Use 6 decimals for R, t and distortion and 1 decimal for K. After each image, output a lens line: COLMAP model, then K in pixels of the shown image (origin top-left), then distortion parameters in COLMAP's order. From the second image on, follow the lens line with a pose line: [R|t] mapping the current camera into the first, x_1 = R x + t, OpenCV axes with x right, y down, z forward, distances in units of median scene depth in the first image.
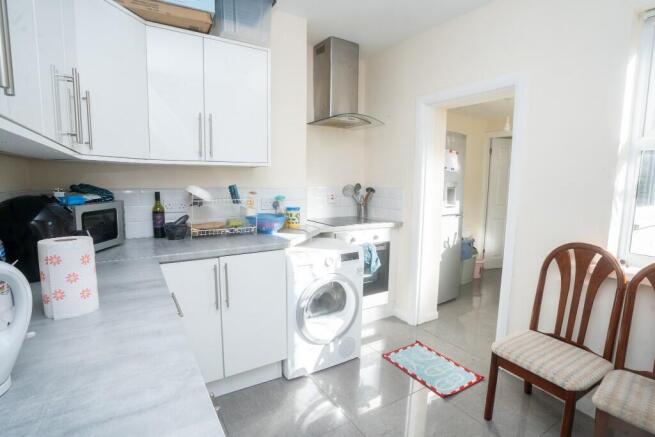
lens RADIAL K [[320.9, 0, 327.5], [0, 320.9, 218.5], [0, 0, 1]] dist [-0.046617, 0.001066]
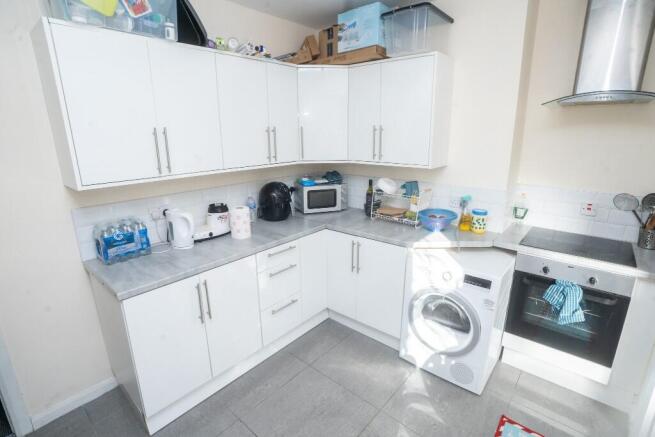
lens RADIAL K [[320.9, 0, 327.5], [0, 320.9, 218.5], [0, 0, 1]] dist [-0.046617, 0.001066]
pose [[0.303486, 0.237875, -0.922666, 0.718657], [-0.104110, 0.970817, 0.216045, -0.195084], [0.947131, 0.030493, 0.319395, 0.355236]]
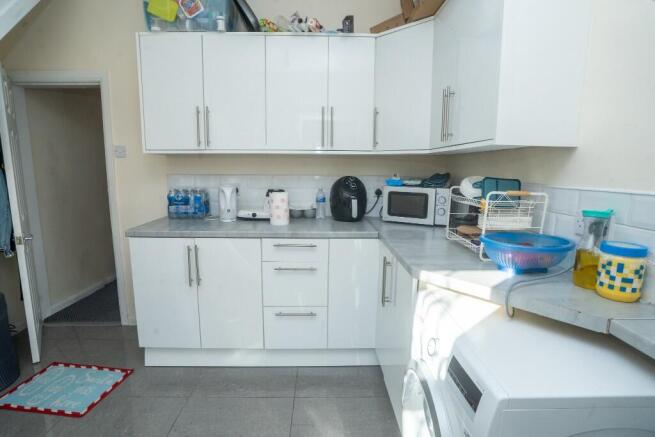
lens RADIAL K [[320.9, 0, 327.5], [0, 320.9, 218.5], [0, 0, 1]] dist [-0.046617, 0.001066]
pose [[-0.511218, 0.116935, -0.851459, 0.436085], [-0.118585, 0.971628, 0.204638, -0.115426], [0.851231, 0.205585, -0.482847, 1.041940]]
